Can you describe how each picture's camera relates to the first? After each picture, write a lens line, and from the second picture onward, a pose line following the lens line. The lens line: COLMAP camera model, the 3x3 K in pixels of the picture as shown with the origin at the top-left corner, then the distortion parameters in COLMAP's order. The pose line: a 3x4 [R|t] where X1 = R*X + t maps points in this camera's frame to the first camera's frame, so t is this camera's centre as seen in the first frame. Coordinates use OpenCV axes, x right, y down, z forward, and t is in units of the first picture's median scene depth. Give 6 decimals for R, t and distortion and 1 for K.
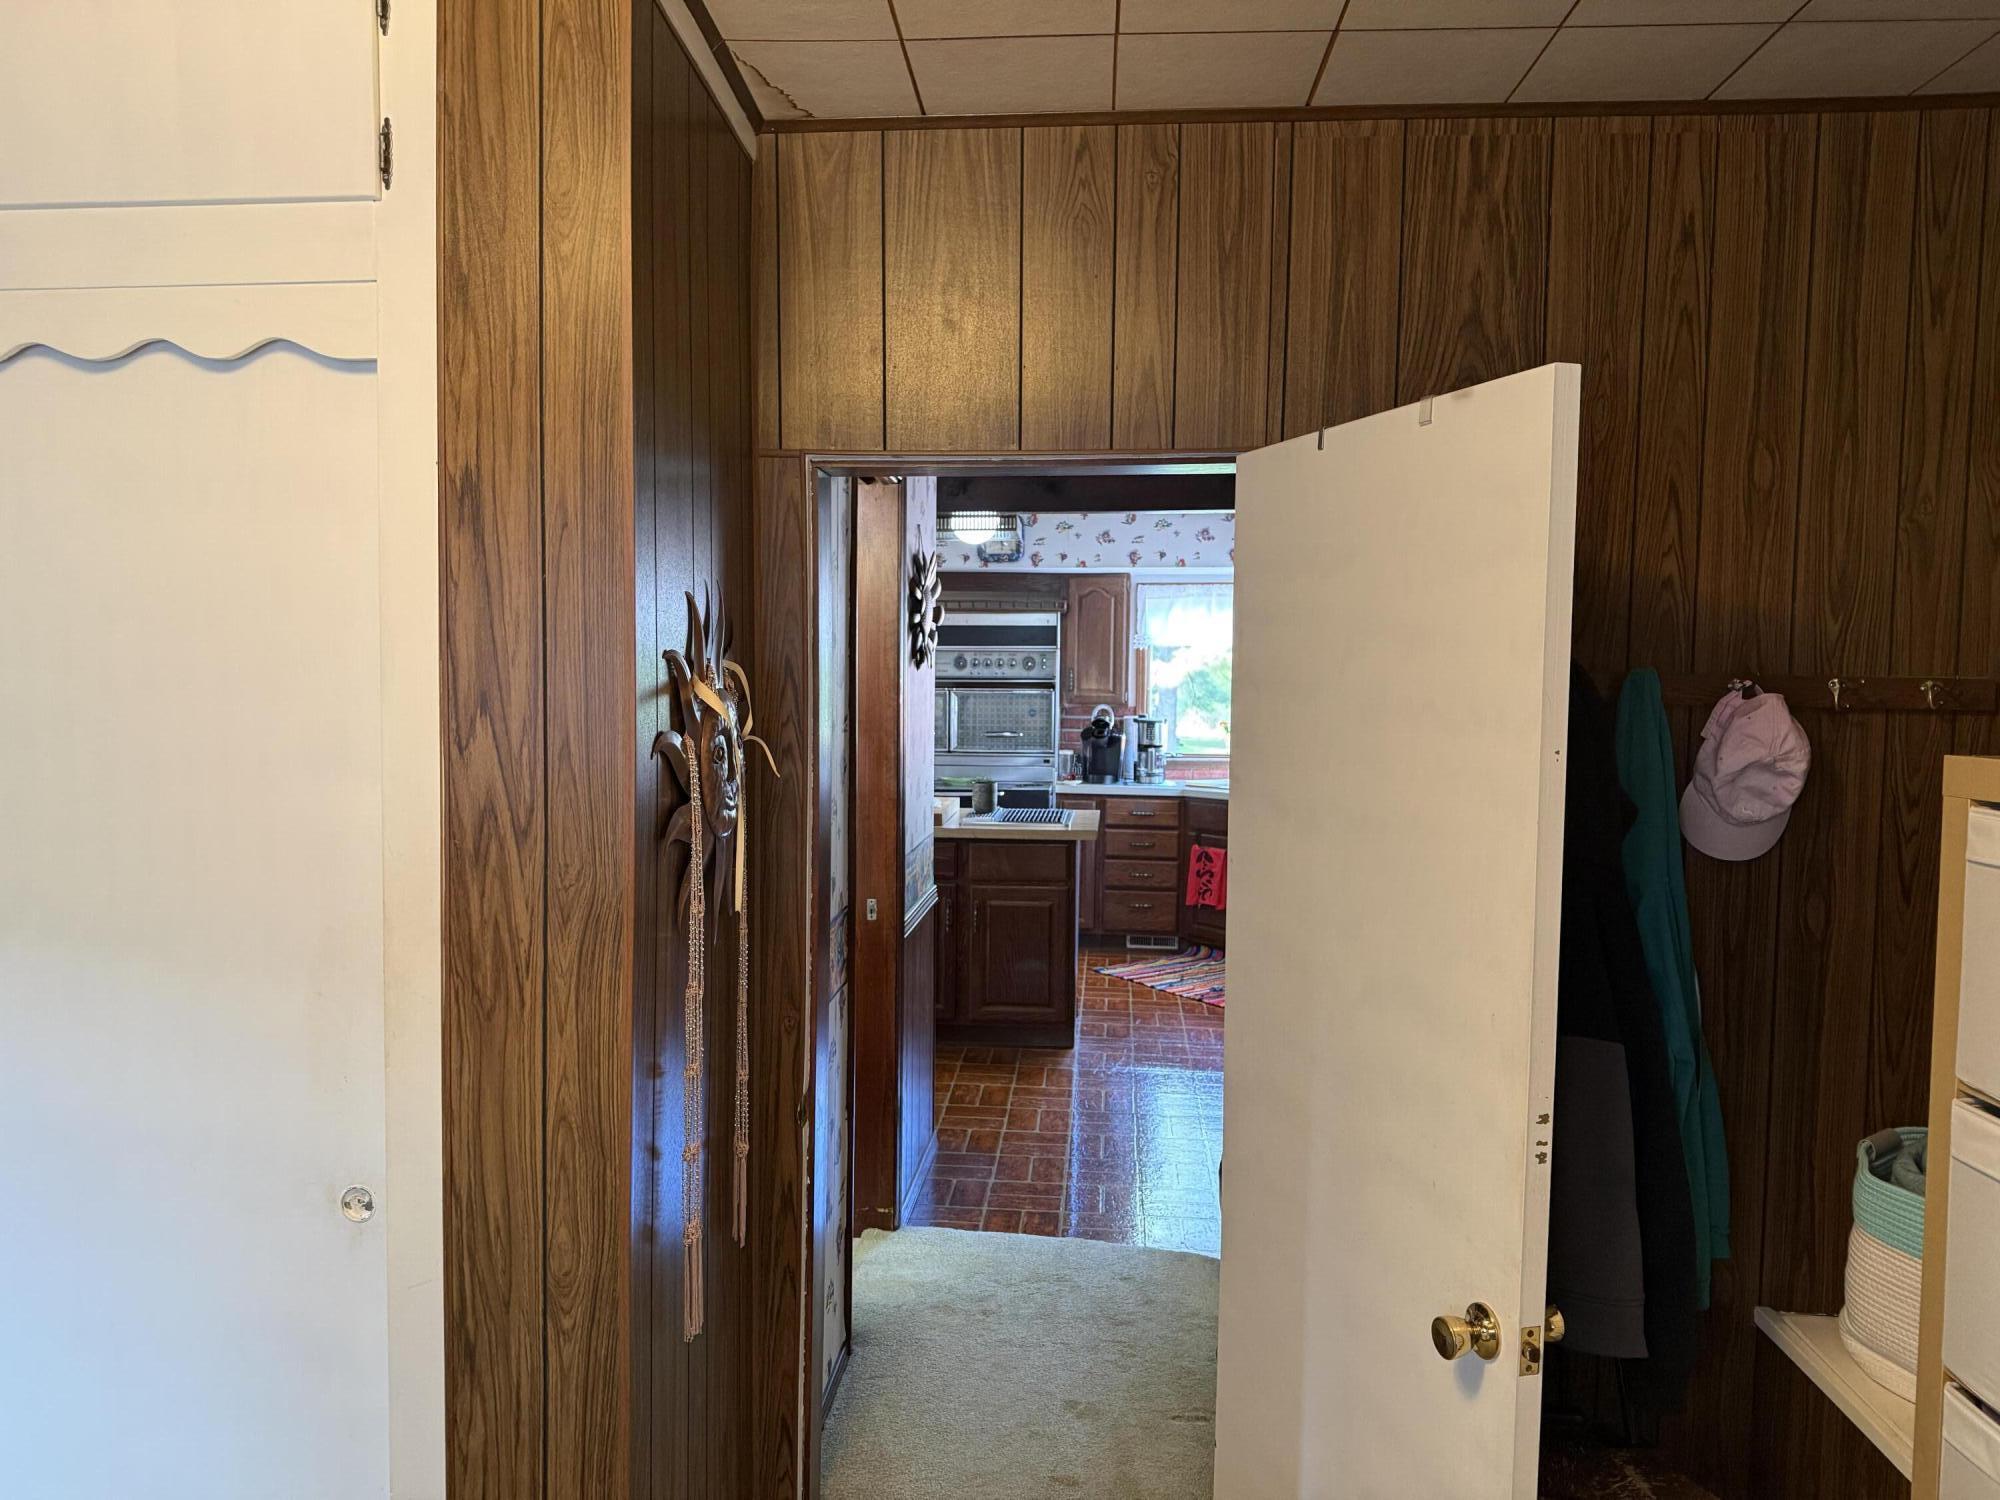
lens RADIAL K [[1383.8, 0, 1000.0], [0, 1383.8, 750.0], [0, 0, 1]] dist [-0.003497, -0.008273]
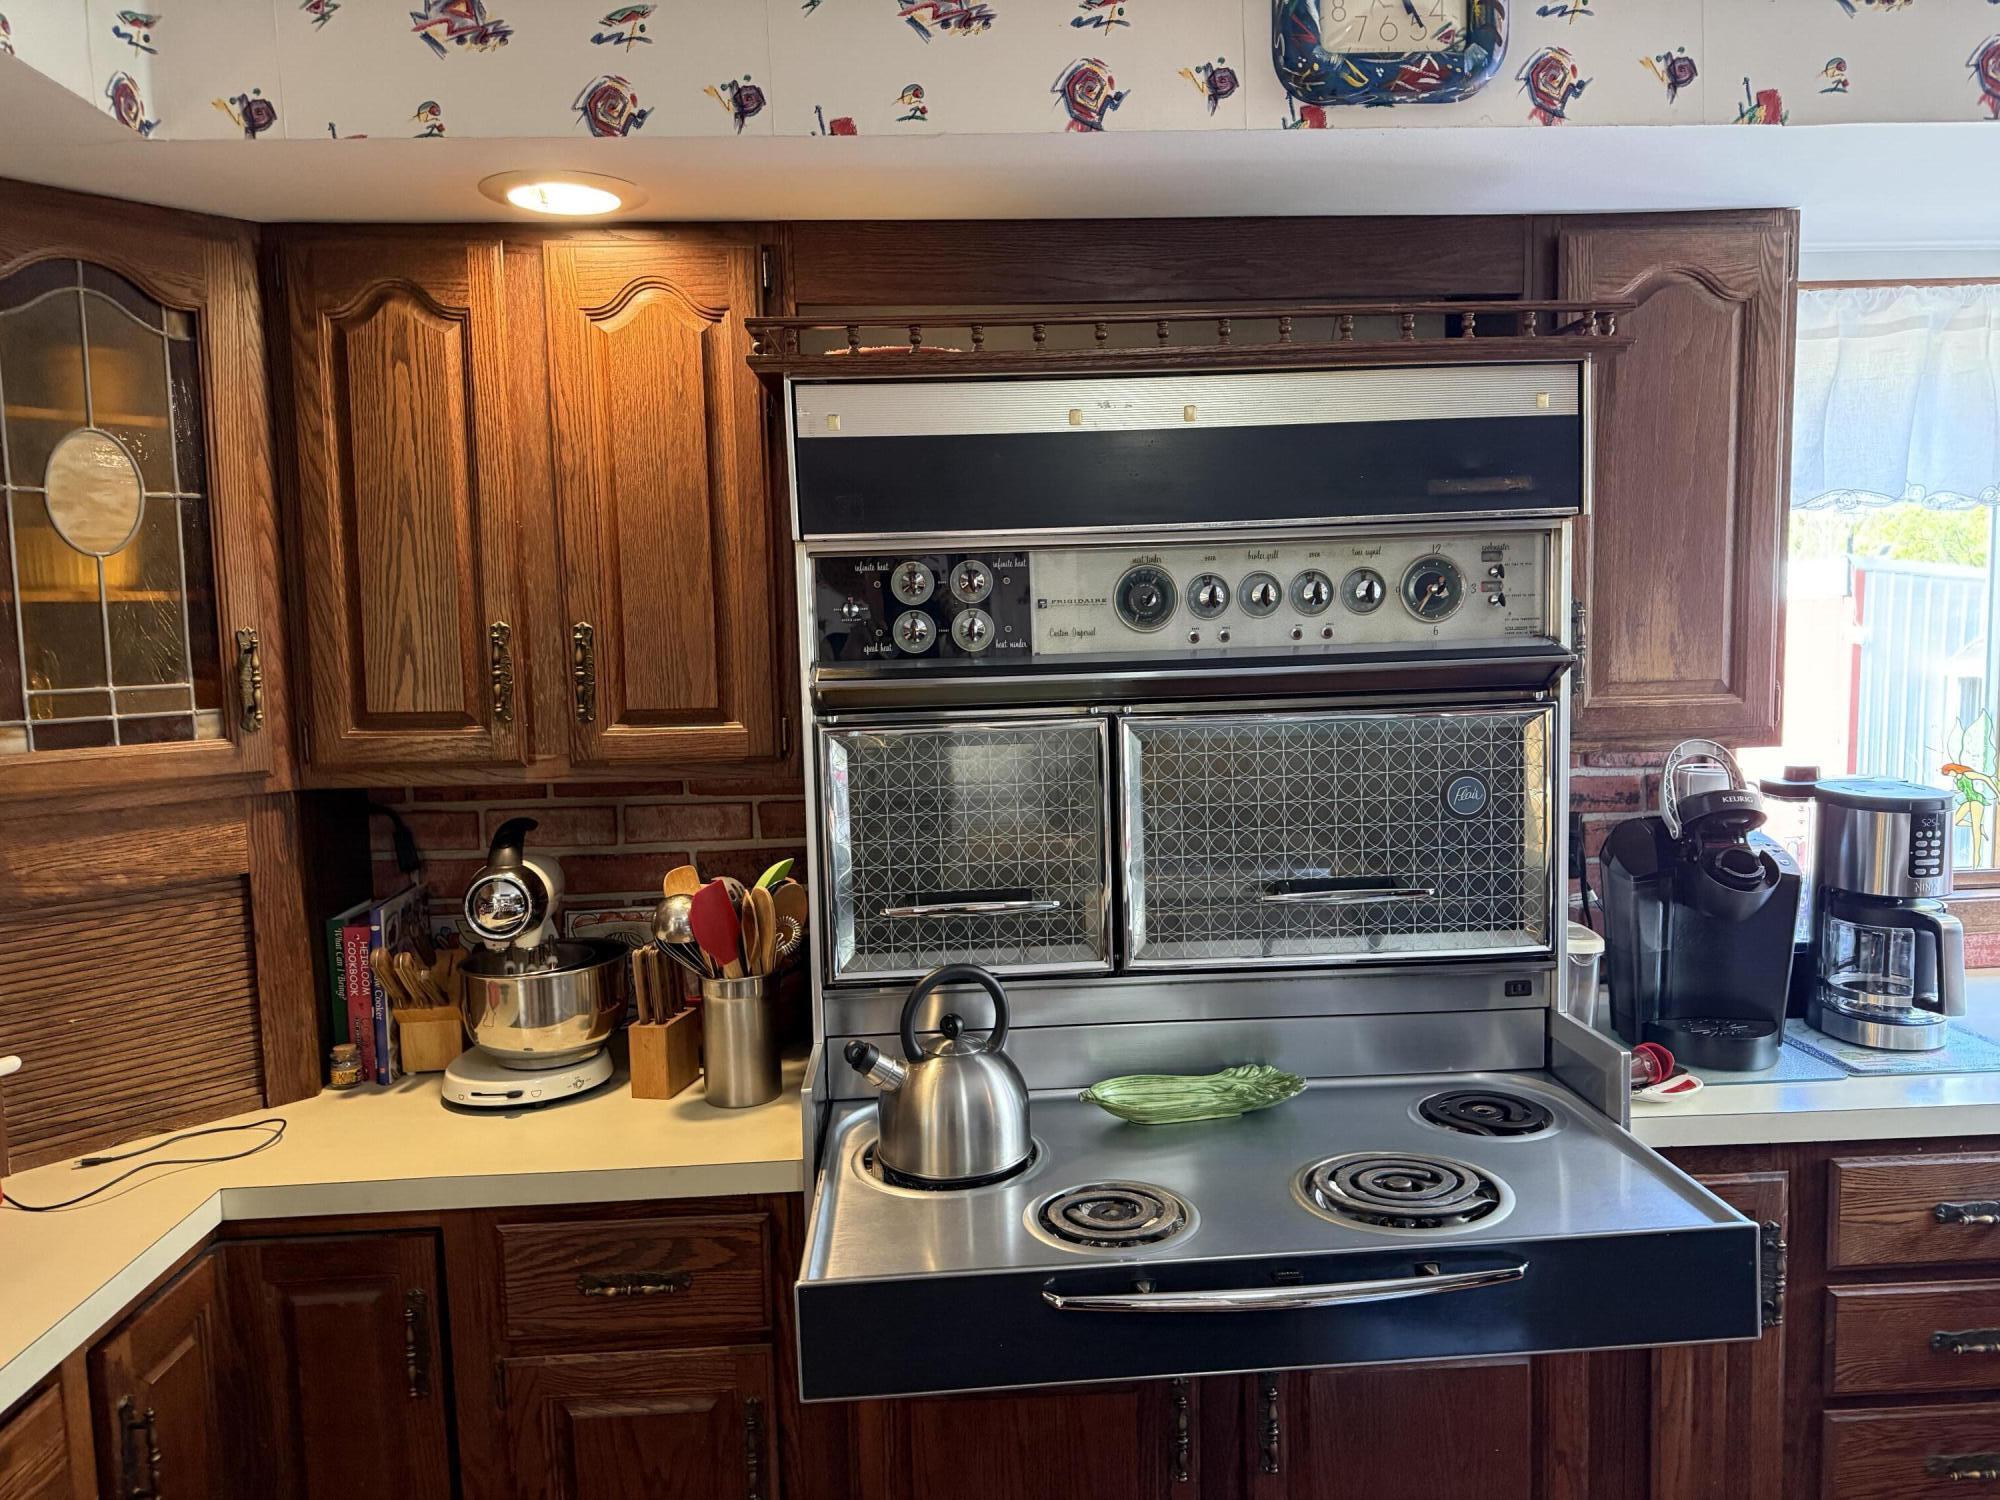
lens RADIAL K [[1390.3, 0, 1010.6], [0, 1390.3, 740.8], [0, 0, 1]] dist [0.081260, -0.096990]
pose [[0.988684, -0.047362, 0.142341, -0.087420], [0.042684, 0.998449, 0.035741, -0.048050], [-0.143813, -0.029261, 0.989172, 0.769712]]
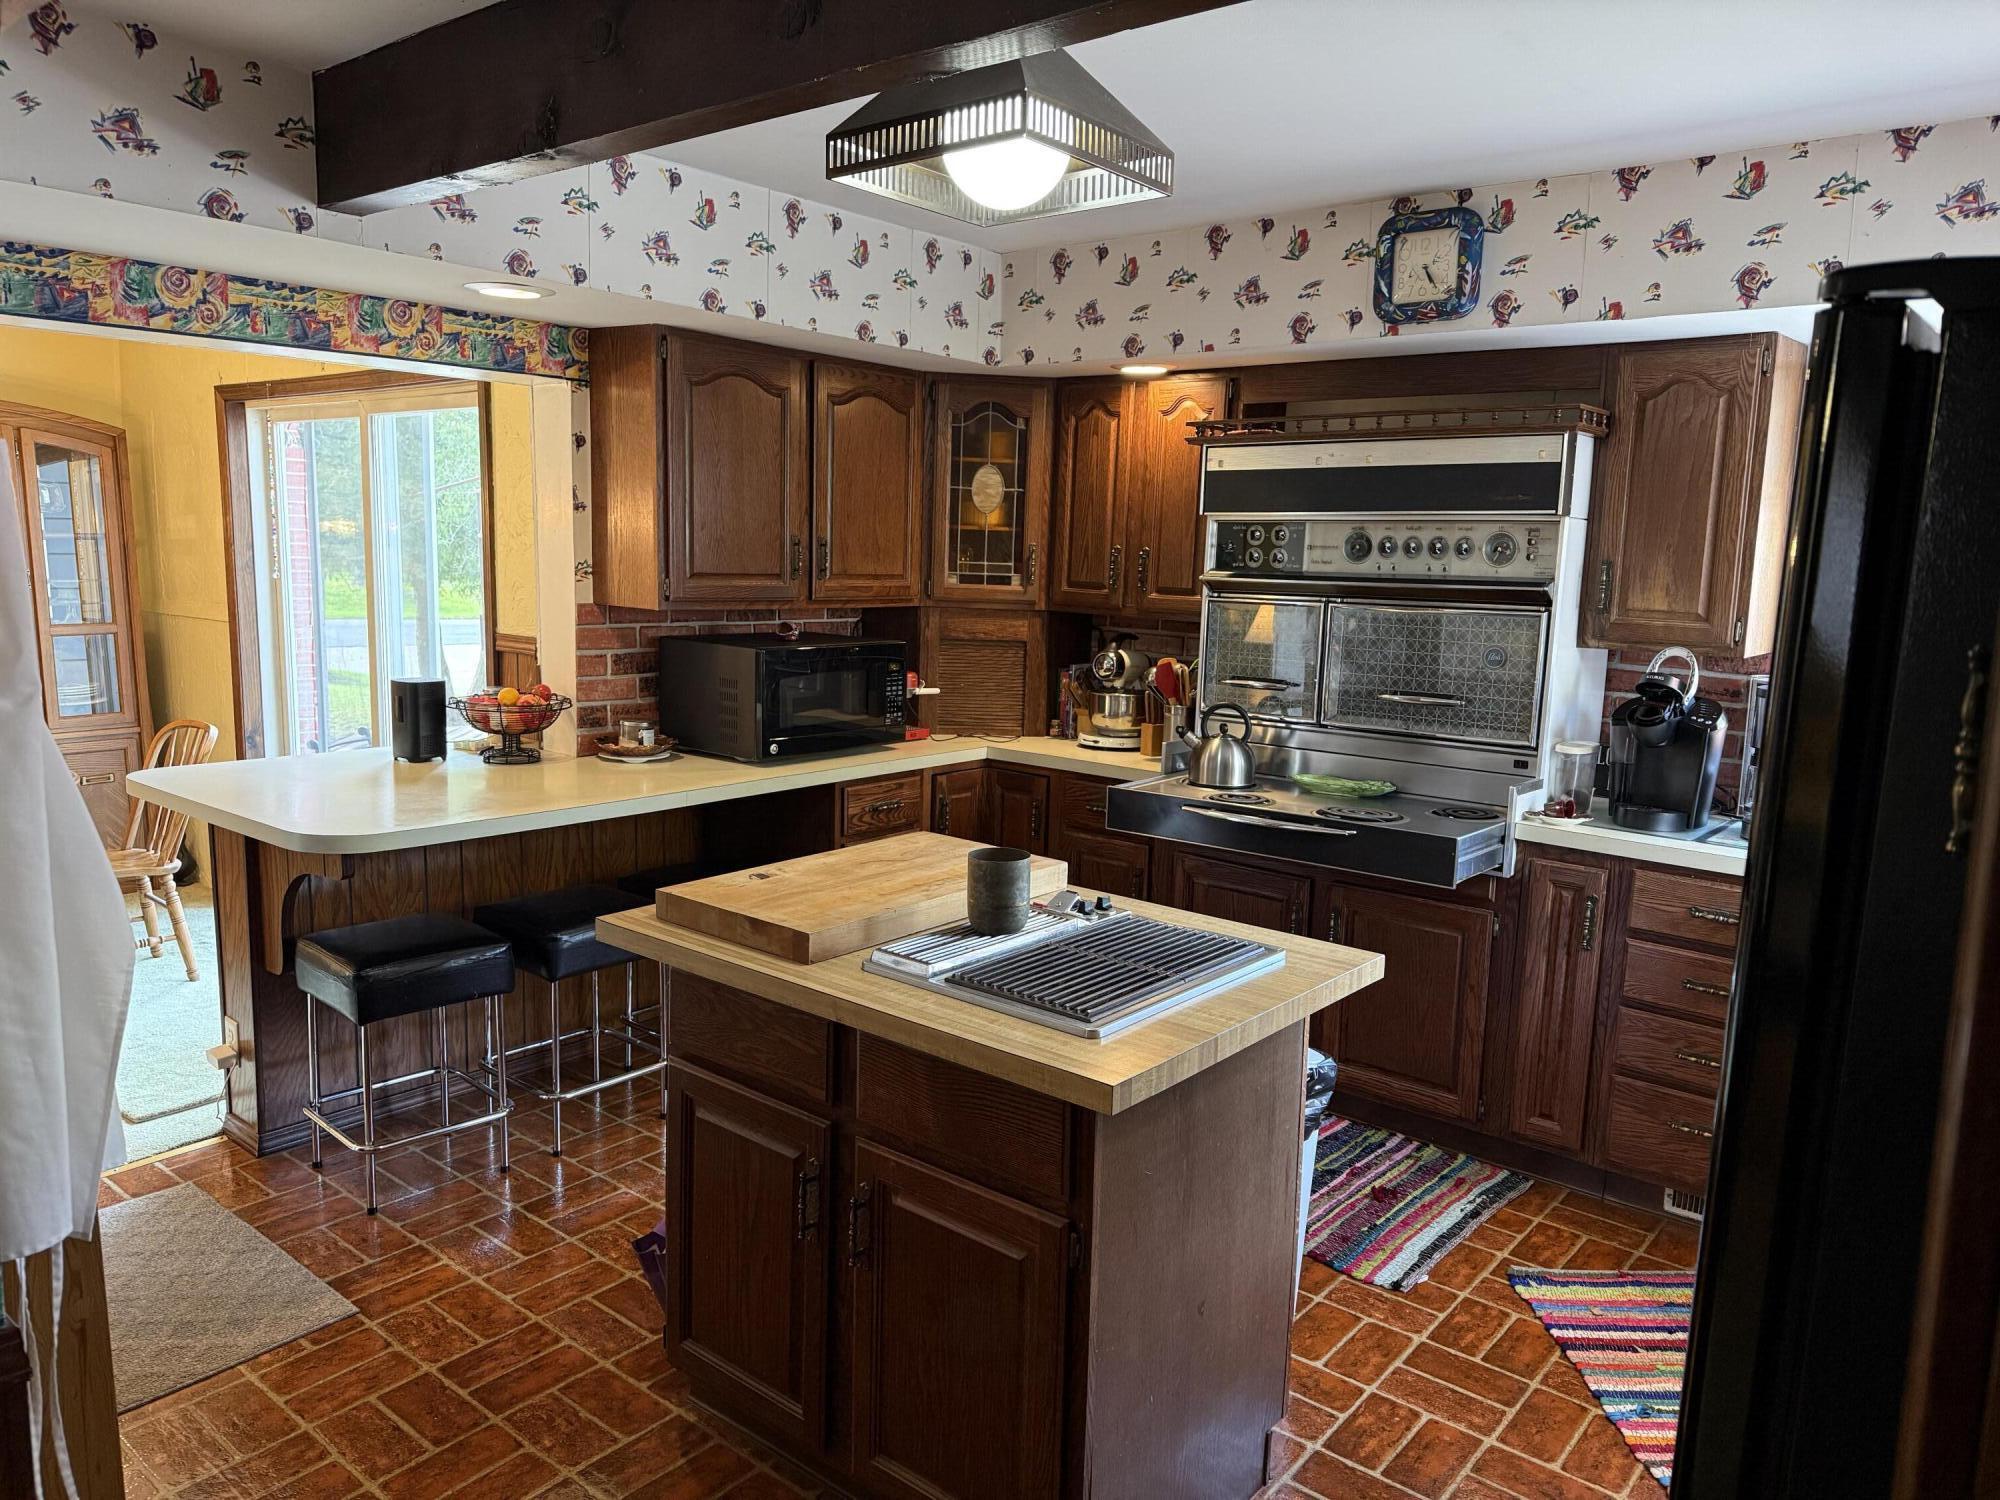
lens RADIAL K [[1383.8, 0, 1000.0], [0, 1383.8, 750.0], [0, 0, 1]] dist [-0.003497, -0.008273]
pose [[0.824560, 0.096180, -0.557539, 0.146325], [-0.052149, 0.994170, 0.094378, -0.031126], [0.563366, -0.048745, 0.824768, 0.525463]]
